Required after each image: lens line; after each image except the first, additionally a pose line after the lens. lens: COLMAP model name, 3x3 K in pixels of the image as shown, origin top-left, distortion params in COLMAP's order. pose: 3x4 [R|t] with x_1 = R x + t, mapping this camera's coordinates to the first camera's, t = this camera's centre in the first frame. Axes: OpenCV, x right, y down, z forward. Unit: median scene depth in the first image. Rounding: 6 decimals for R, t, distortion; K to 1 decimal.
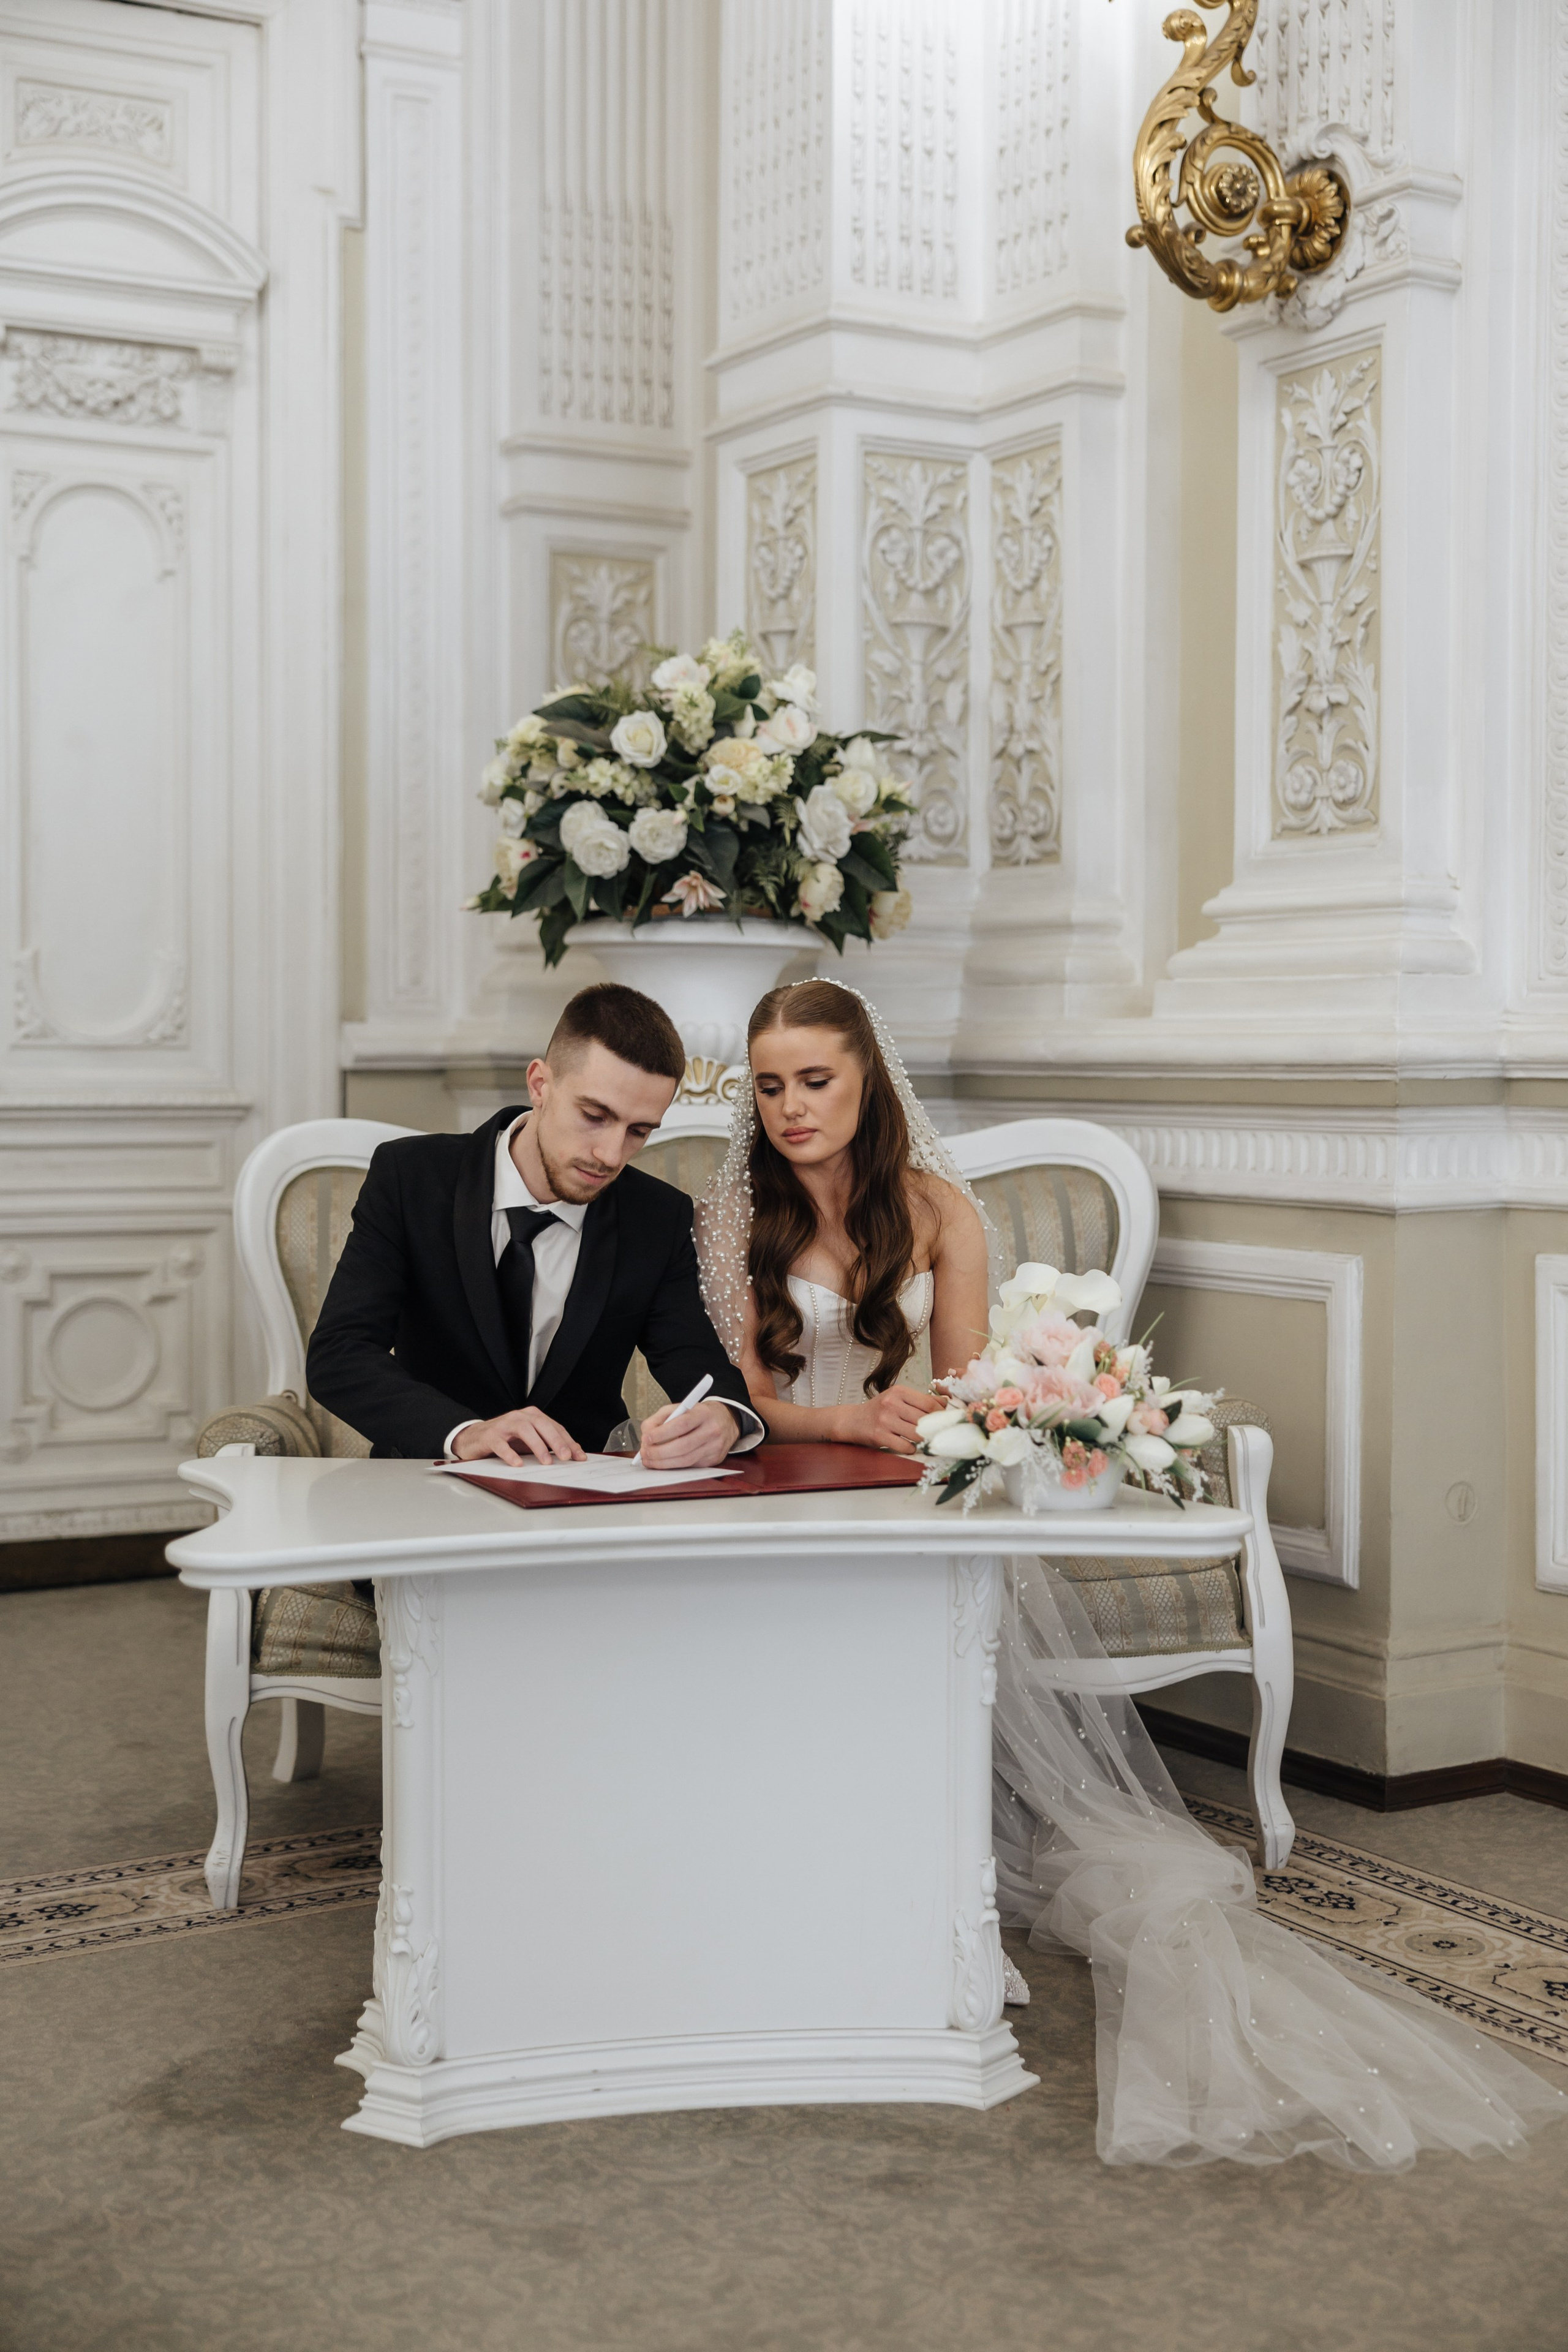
lens RADIAL K [[2968.1, 0, 778.6], [0, 2968.1, 1175.4], [0, 0, 1]] dist [-0.003367, 0.059174]
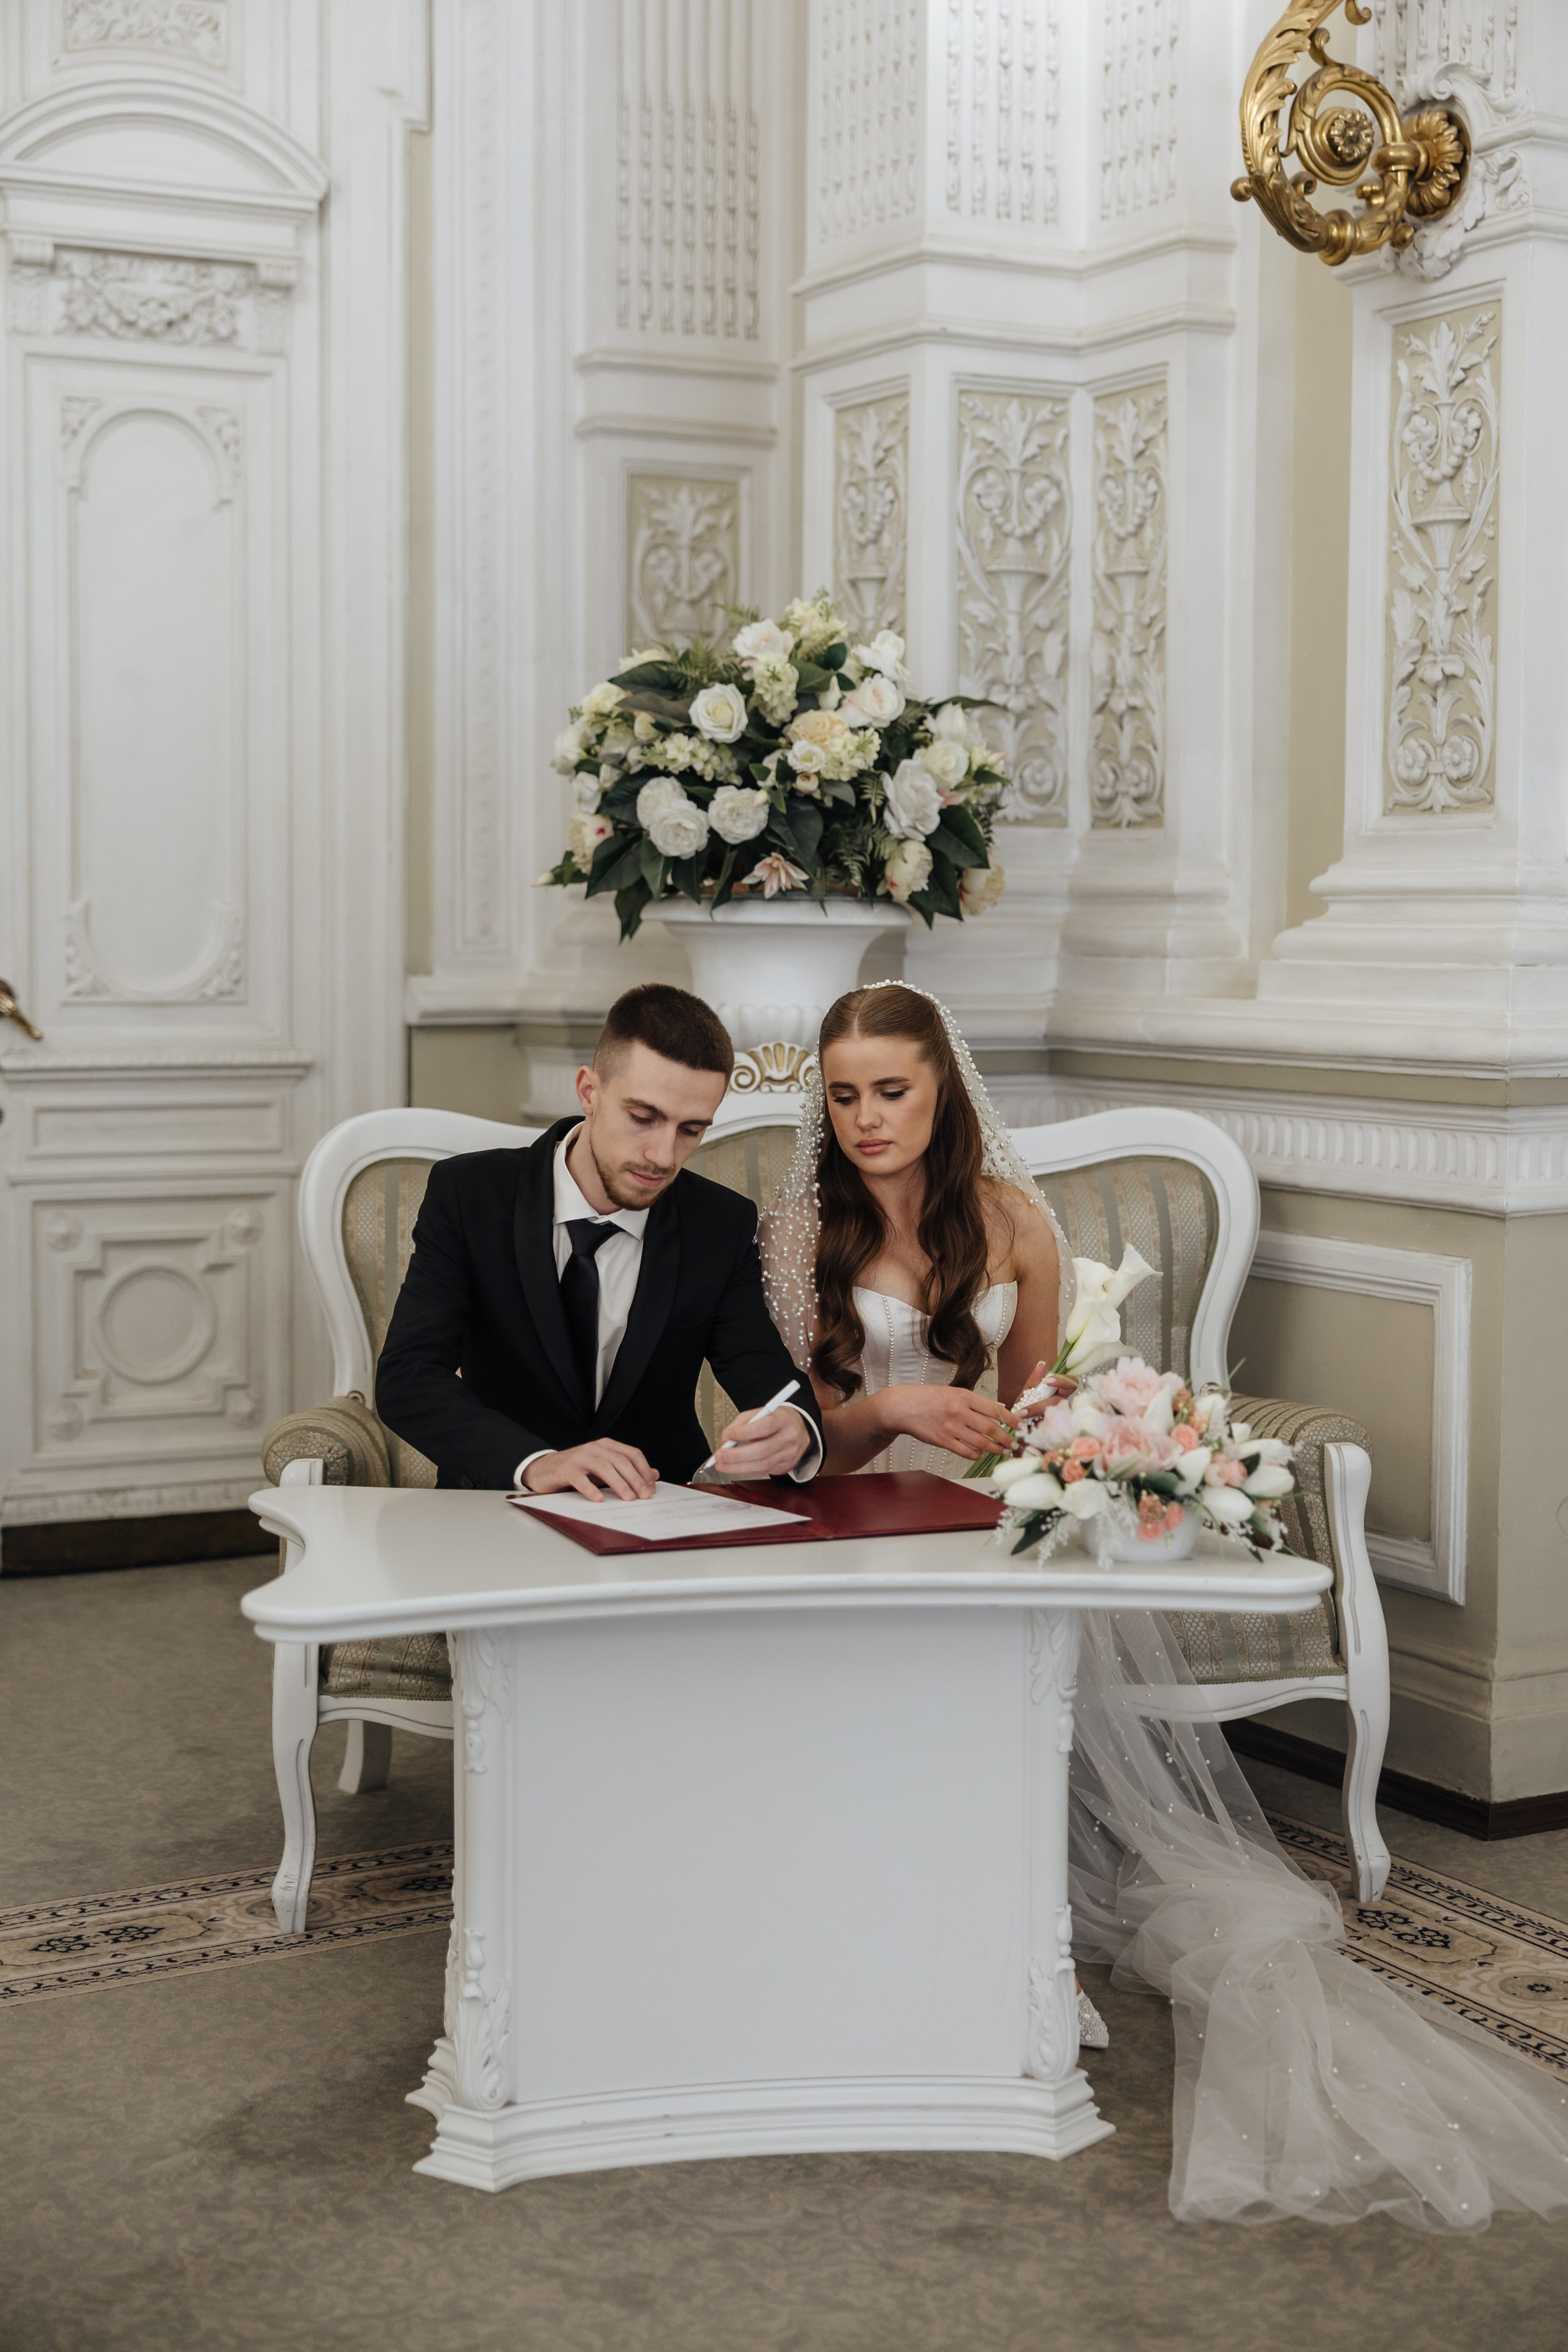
lens RADIAL K [[3298.2, 0, 780.7], [0, 3298.2, 1130.4], [0, 0, 1]] dist [0.010767, 0.075886]
pose [[0.999521, 0.004482, -0.030619, 0.006131], [-0.003713, 0.999678, 0.025121, -0.039004], [0.030722, -0.024995, 0.999215, -0.067473]]
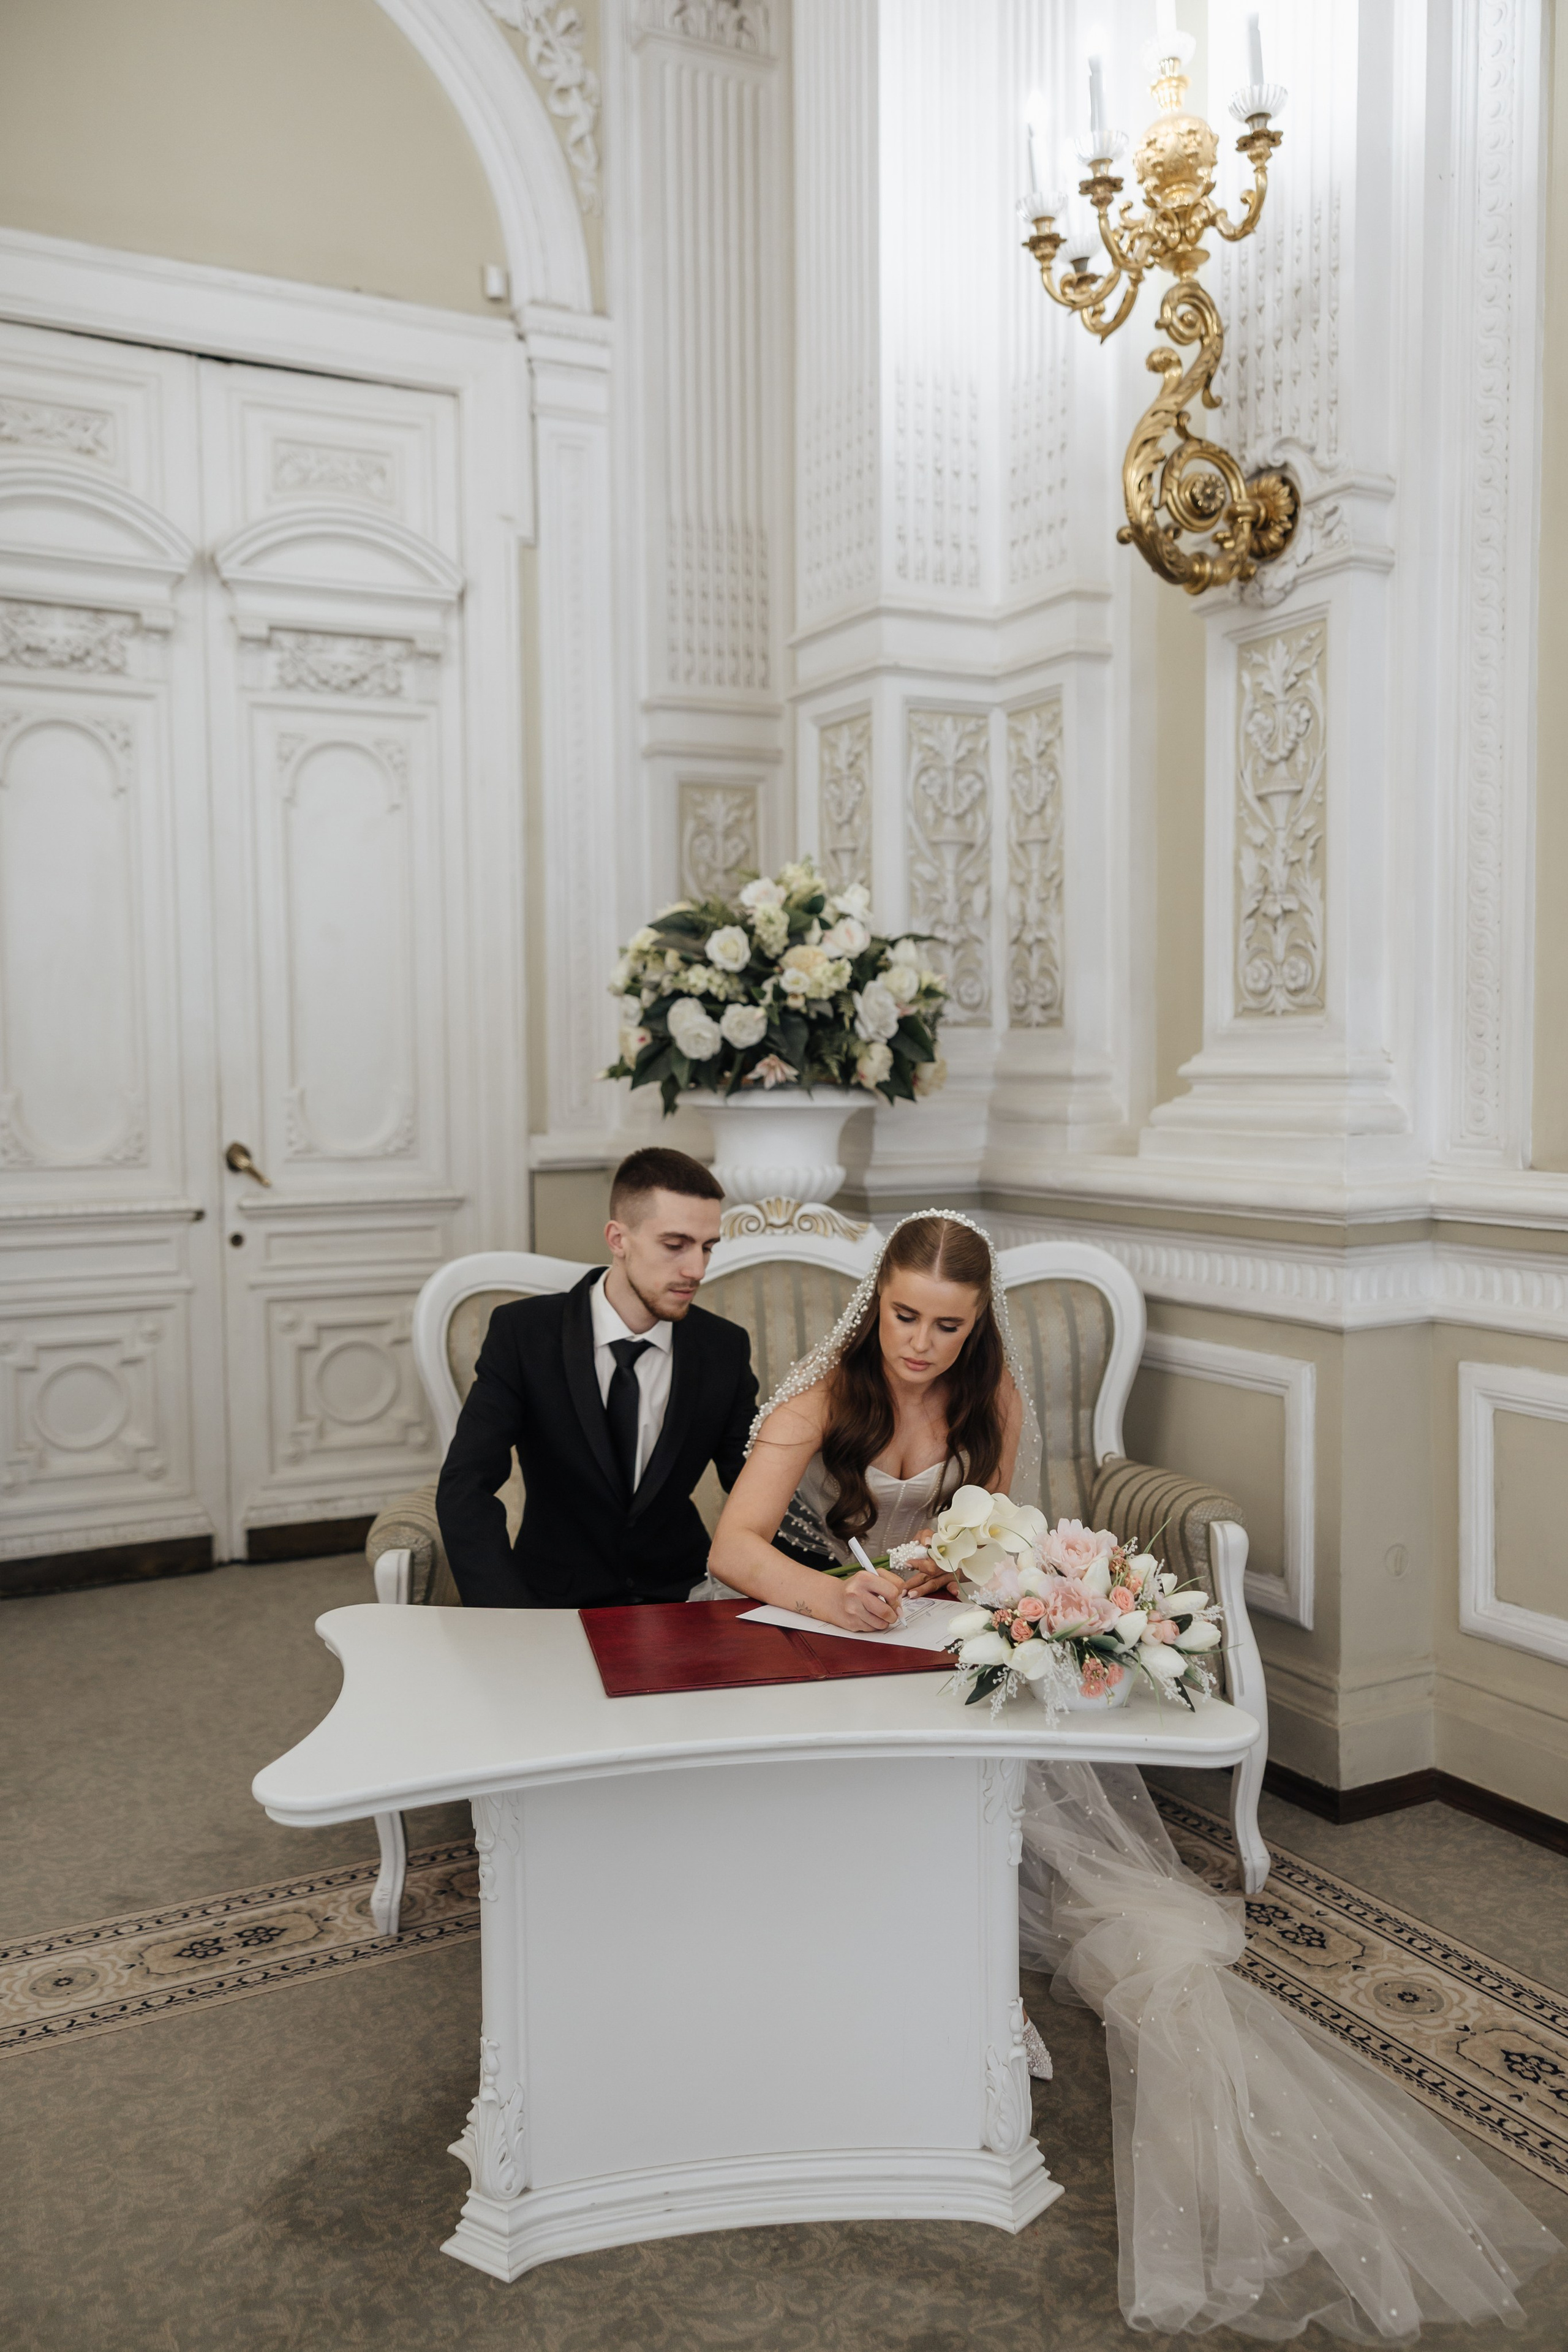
lens RADIAL K [[1857.0, 0, 773.7], [0, 1857.0, 1180.7], [0, 0, 1]] dist [0.019386, -0.003883]
pose [[0.998453, -0.009828, -0.054718, 0.014474], [0.011164, 0.999646, 0.024166, -0.067190], [0.054461, -0.024739, 0.998209, 0.209113]]
